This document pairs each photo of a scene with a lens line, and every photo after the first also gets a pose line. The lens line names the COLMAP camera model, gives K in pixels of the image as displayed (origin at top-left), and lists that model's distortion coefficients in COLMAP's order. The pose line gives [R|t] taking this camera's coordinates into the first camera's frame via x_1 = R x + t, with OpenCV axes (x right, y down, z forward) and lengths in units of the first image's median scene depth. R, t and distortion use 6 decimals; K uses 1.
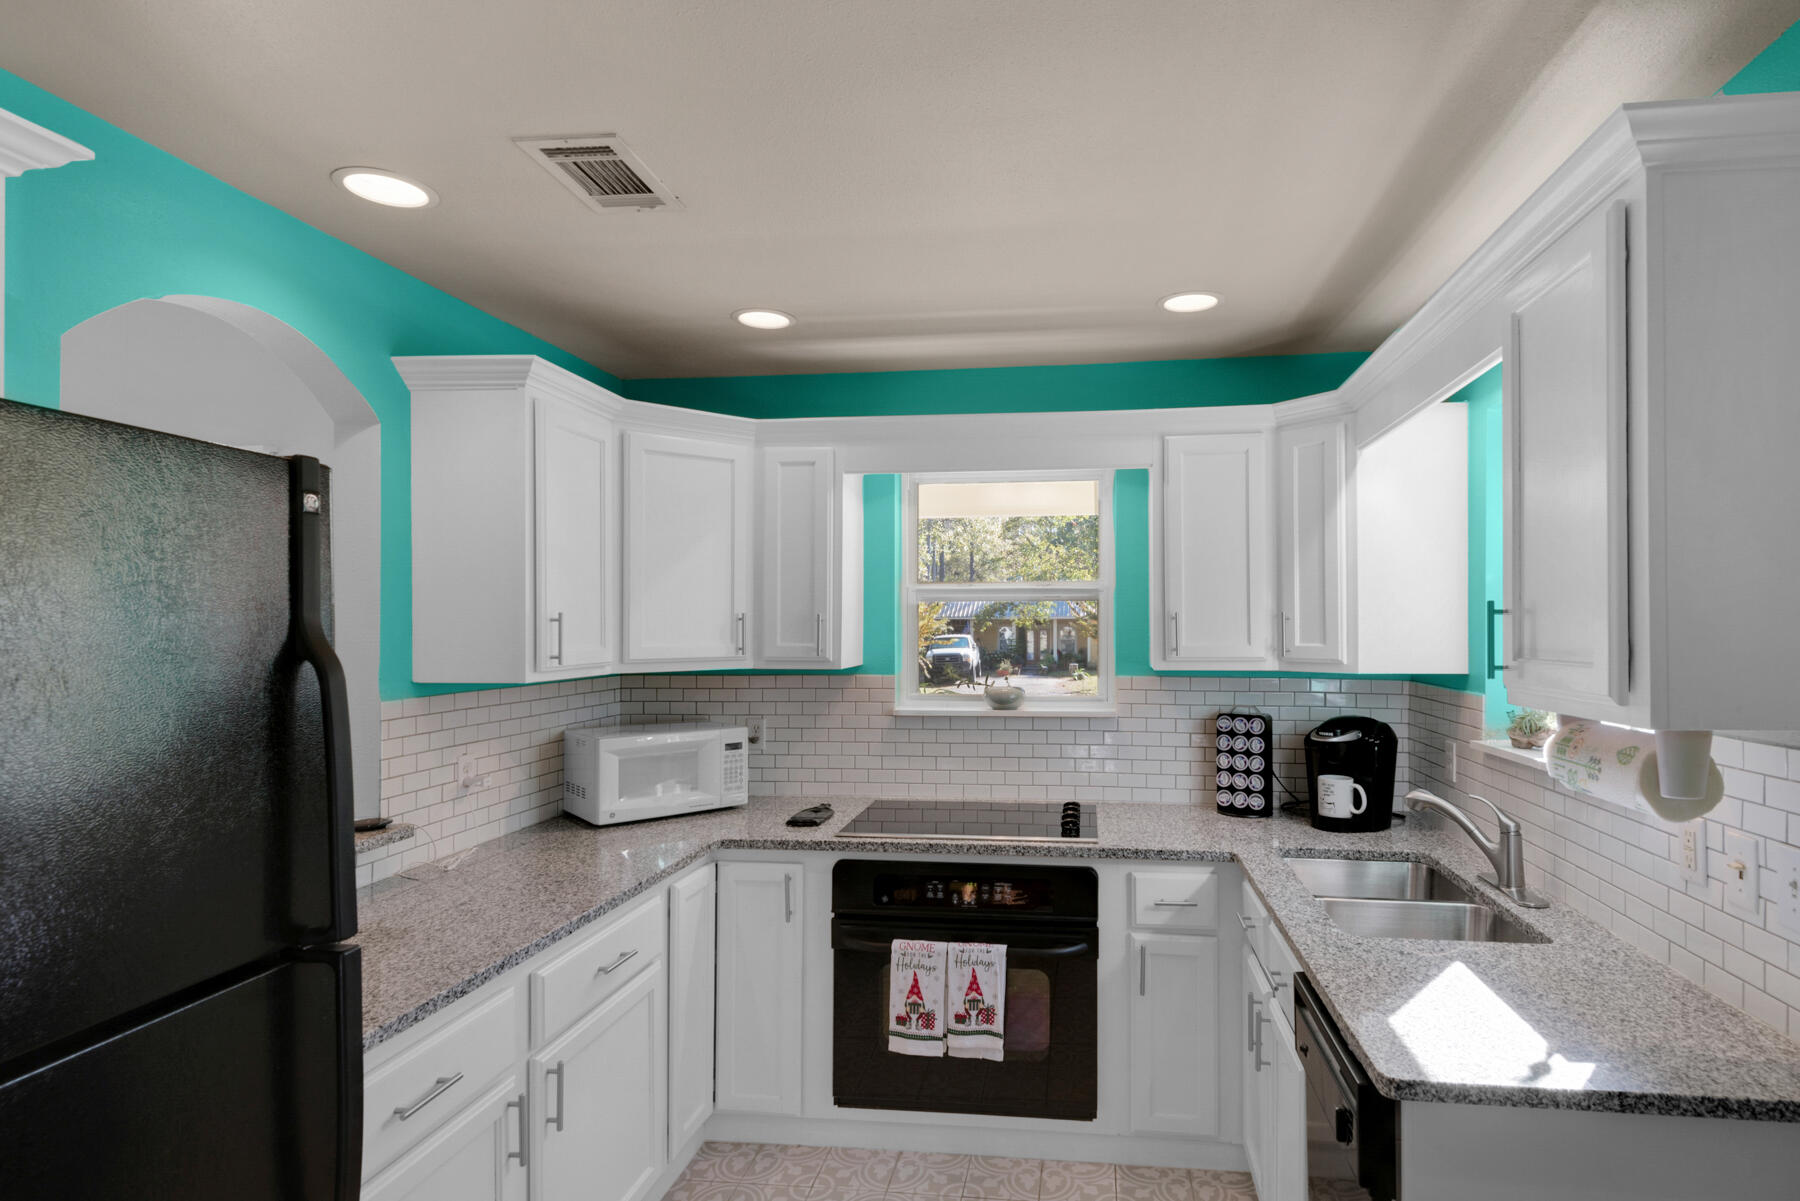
lens RADIAL K [[904.9, 0, 902.4], [0, 904.9, 615.0], [0, 0, 1]] dist [0.000911, -0.000733]
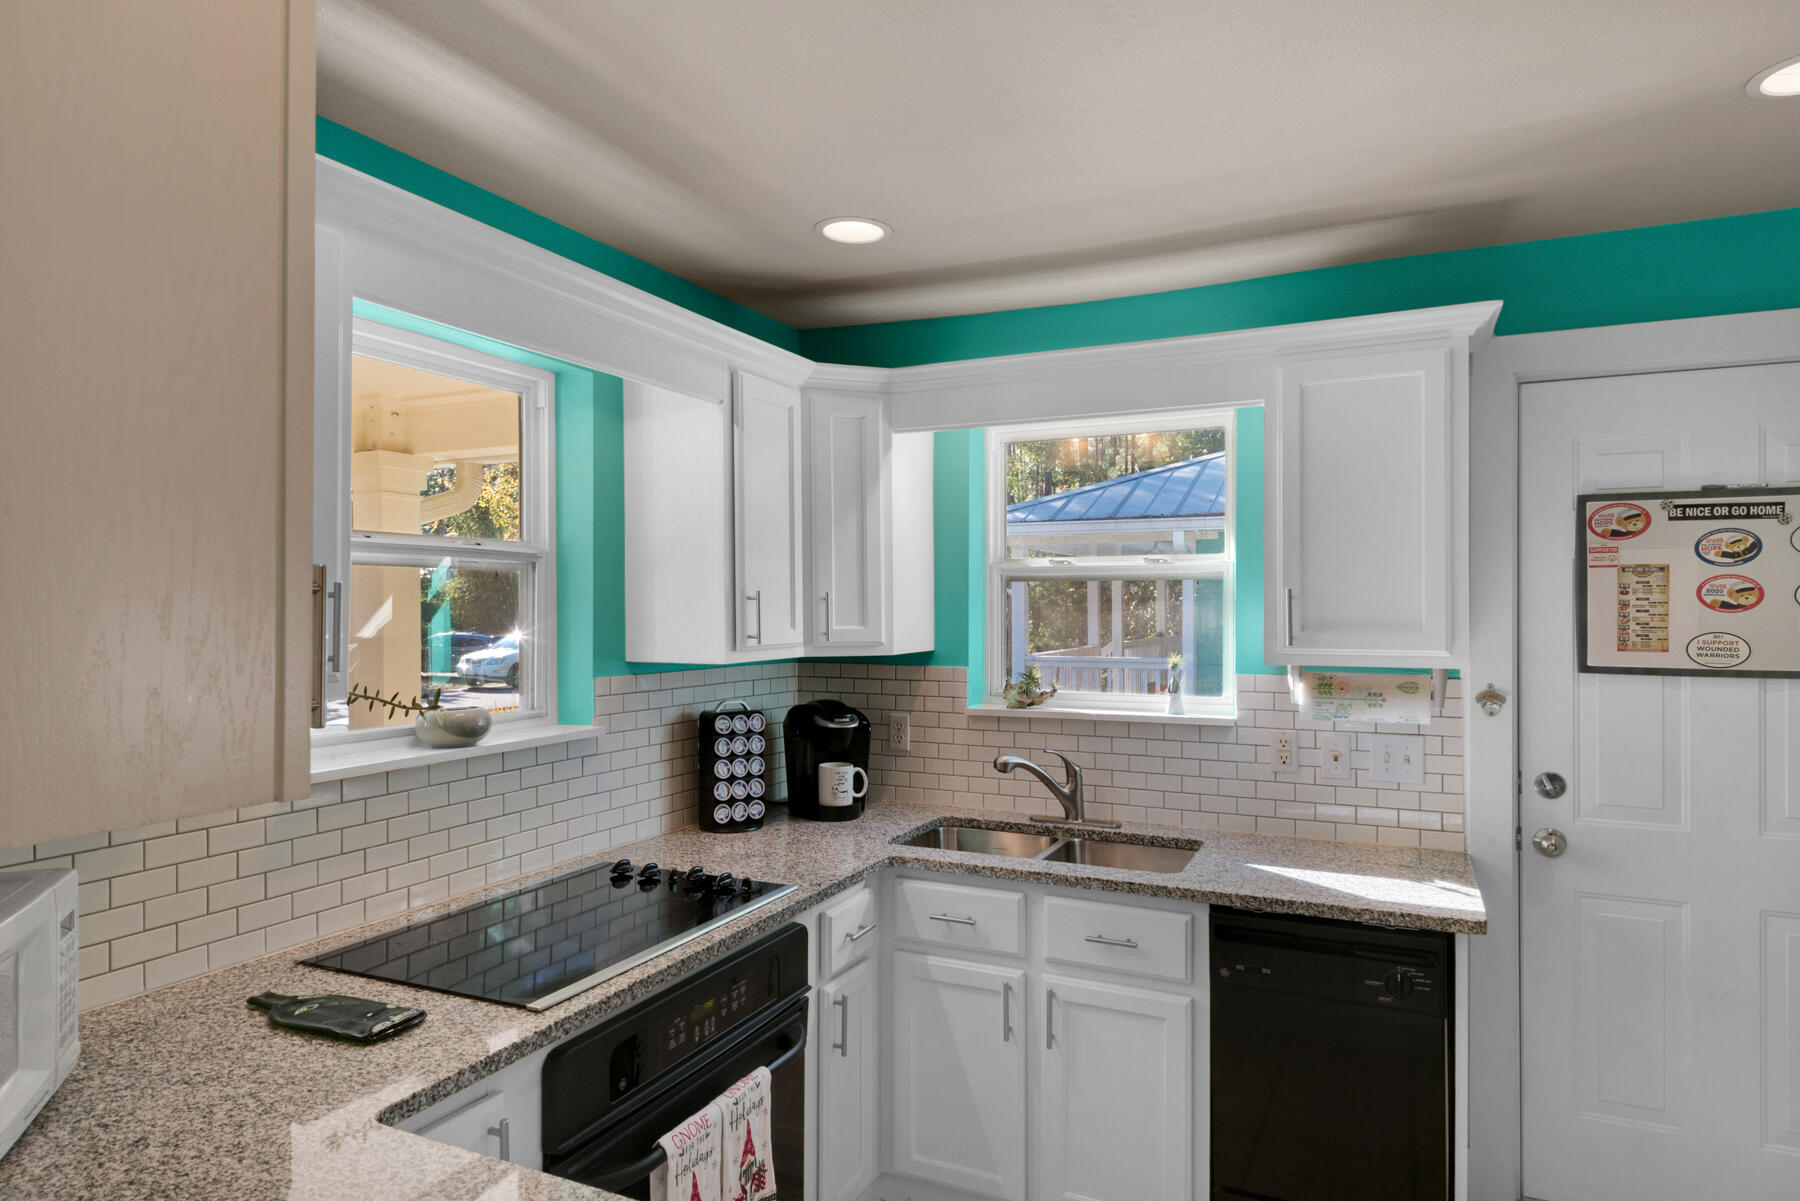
lens RADIAL K [[1101.5, 0, 840.6], [0, 1101.5, 604.9], [0, 0, 1]] dist [0.006537, 0.004166]
pose [[0.285628, 0.001830, 0.958339, -0.651297], [-0.006428, 0.999979, 0.000007, 0.009560], [-0.958319, -0.006163, 0.285634, 0.672277]]
